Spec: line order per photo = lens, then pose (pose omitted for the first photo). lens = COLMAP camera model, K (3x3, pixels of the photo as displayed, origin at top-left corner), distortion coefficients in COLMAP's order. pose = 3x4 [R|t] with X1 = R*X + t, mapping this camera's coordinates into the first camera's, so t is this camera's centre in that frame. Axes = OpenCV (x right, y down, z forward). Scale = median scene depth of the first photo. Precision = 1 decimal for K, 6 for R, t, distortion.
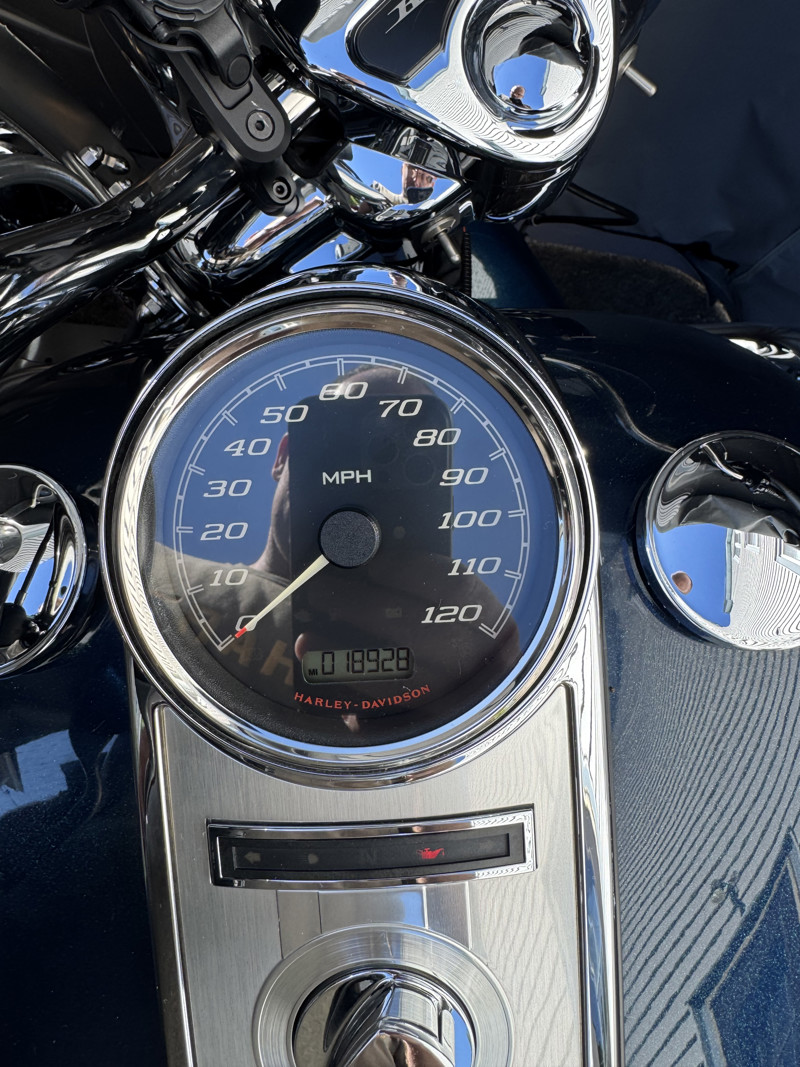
lens RADIAL K [[818.1, 0, 401.6], [0, 818.1, 531.5], [0, 0, 1]] dist [-0.011581, -0.004120]
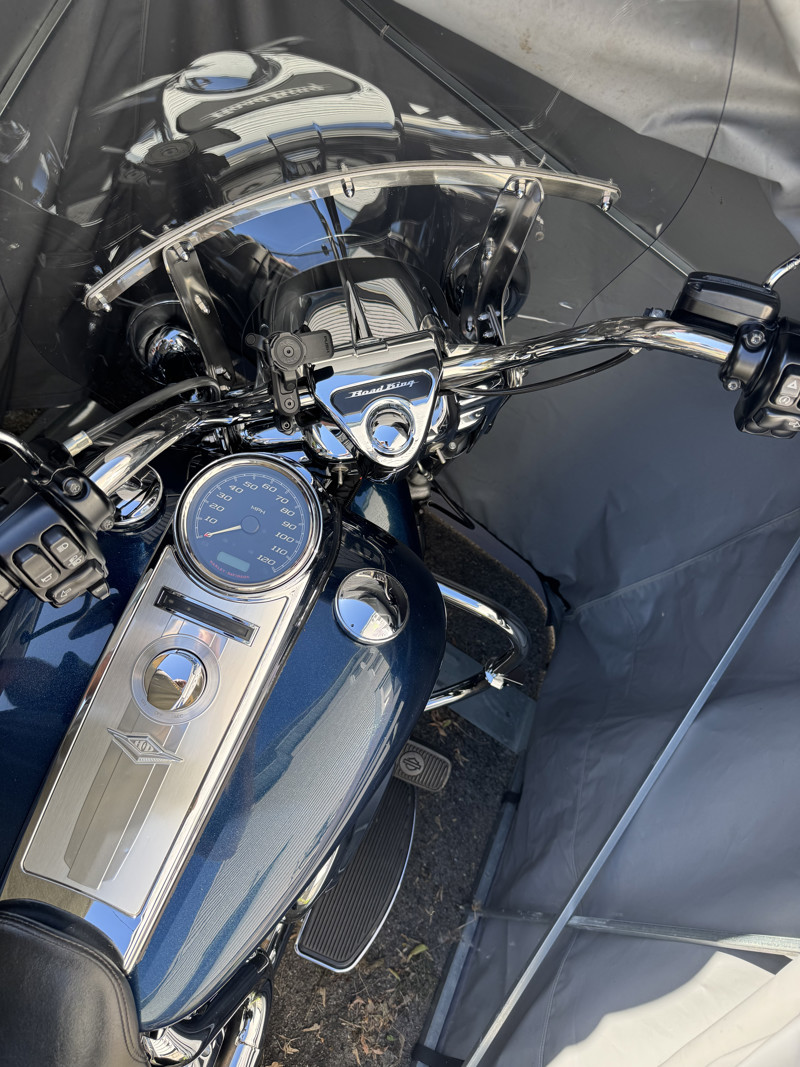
lens RADIAL K [[749.3, 0, 398.7], [0, 749.3, 531.5], [0, 0, 1]] dist [0.007771, 0.000207]
pose [[0.886646, 0.460226, 0.045291, 0.210470], [-0.428977, 0.855099, -0.291177, 0.396612], [-0.172735, 0.238743, 0.955596, -1.225201]]
